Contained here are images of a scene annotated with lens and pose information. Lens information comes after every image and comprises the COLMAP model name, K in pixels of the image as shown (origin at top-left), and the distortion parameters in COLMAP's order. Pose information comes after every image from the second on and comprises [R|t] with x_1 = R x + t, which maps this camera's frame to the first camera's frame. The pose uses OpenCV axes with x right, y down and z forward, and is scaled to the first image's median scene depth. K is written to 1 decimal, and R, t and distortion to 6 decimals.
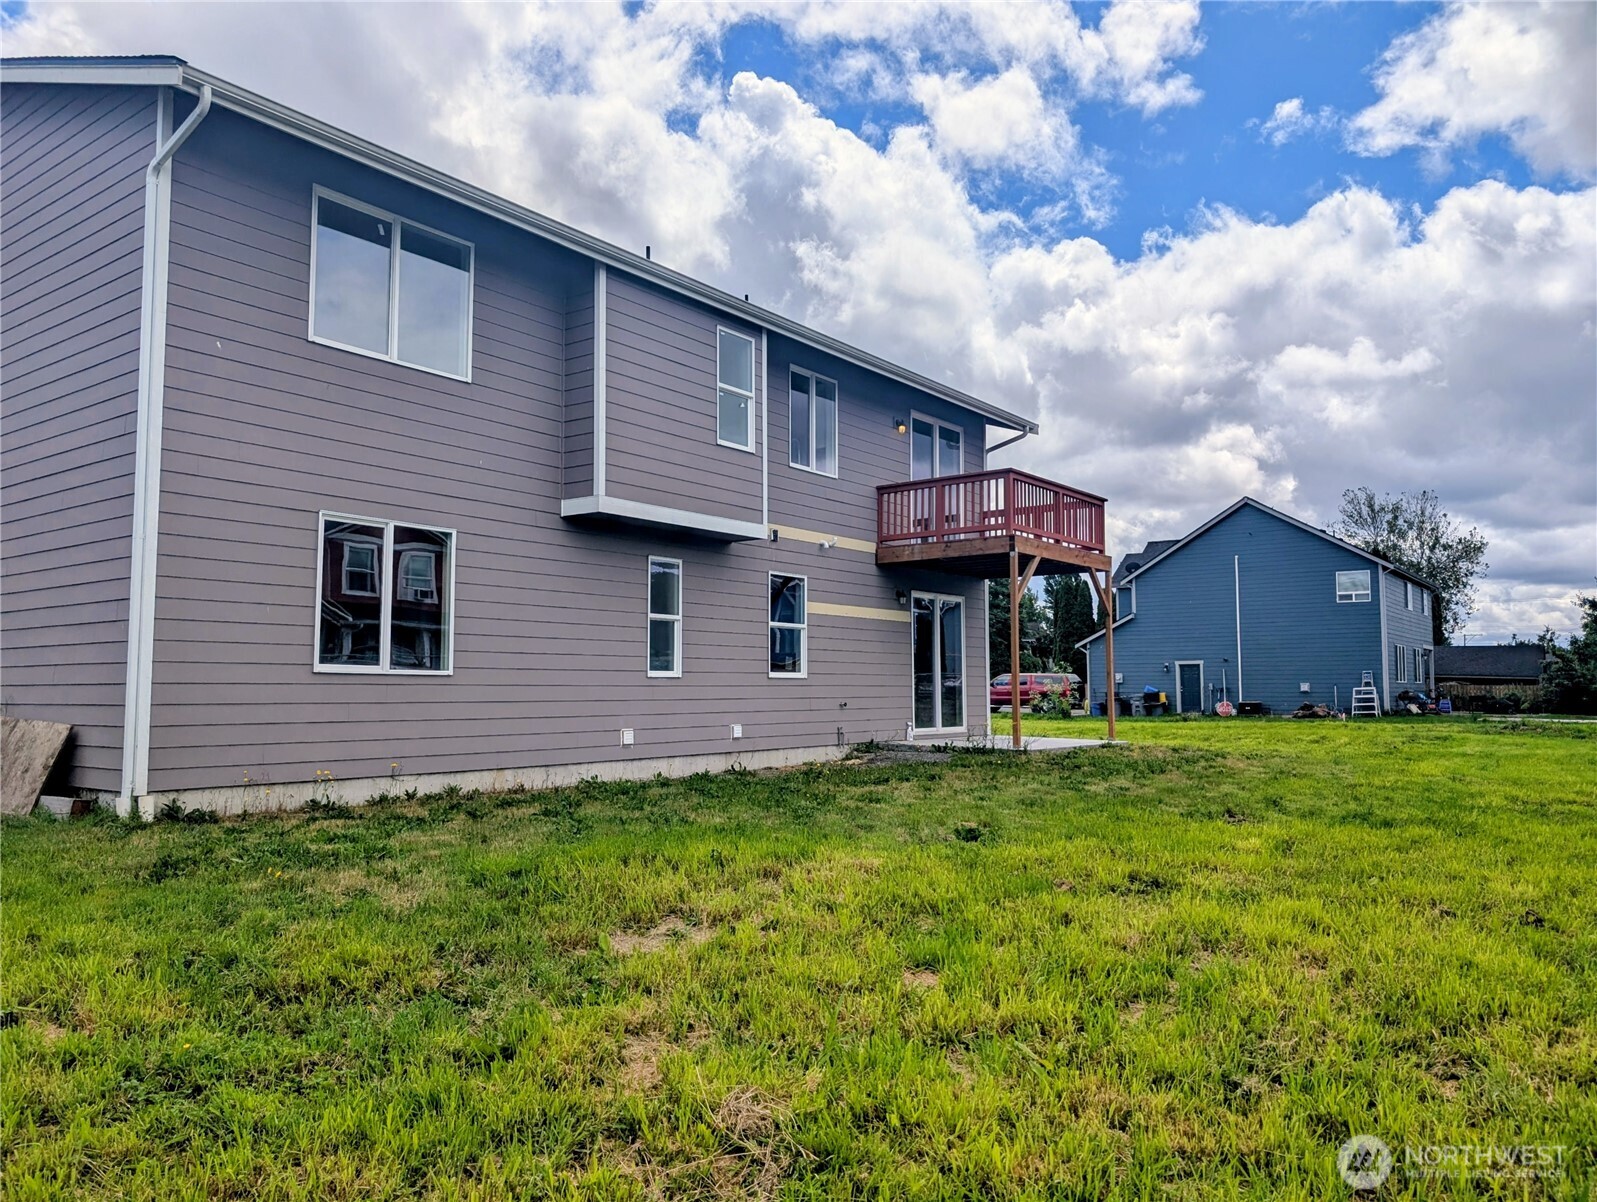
lens RADIAL K [[1143.0, 0, 800.6], [0, 1143.0, 601.1], [0, 0, 1]] dist [-0.000617, 0.000383]
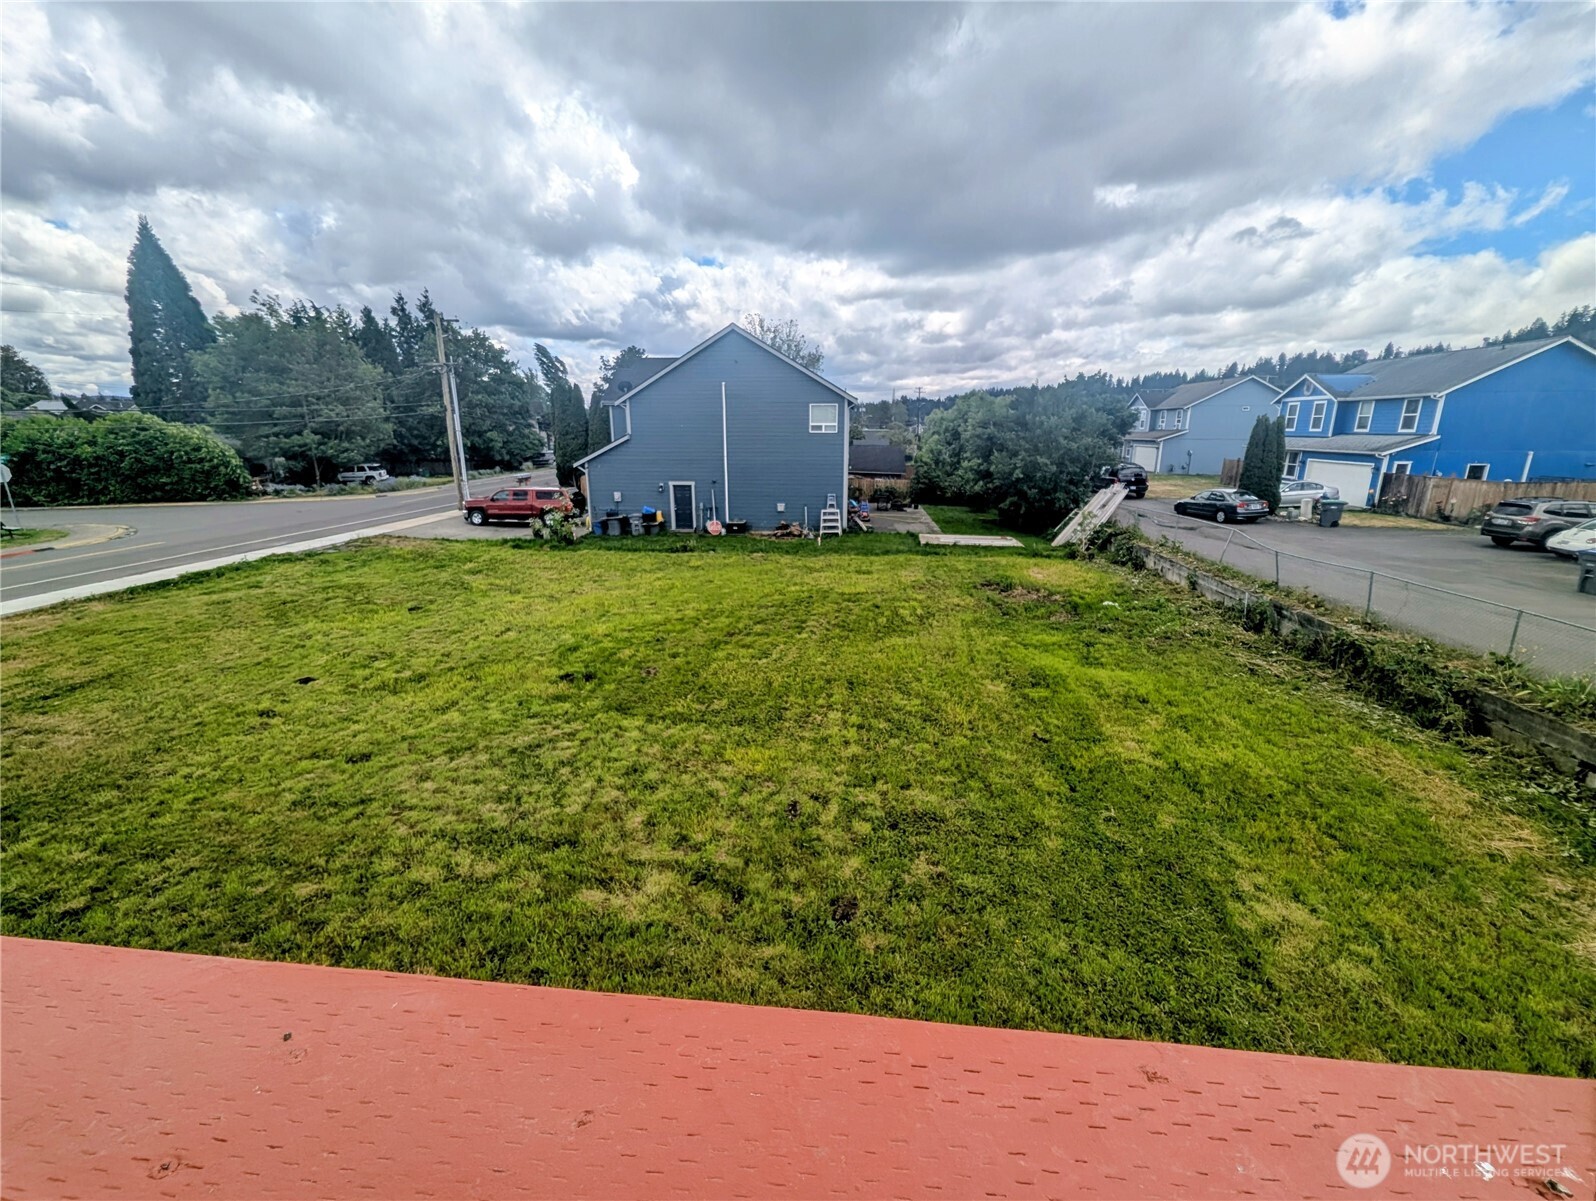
lens RADIAL K [[646.4, 0, 794.6], [0, 646.4, 597.0], [0, 0, 1]] dist [-0.000322, -0.000002]
pose [[0.849768, -0.134820, 0.509626, 0.105390], [-0.041013, 0.946905, 0.318888, -0.045076], [-0.525559, -0.291882, 0.799120, 0.429188]]
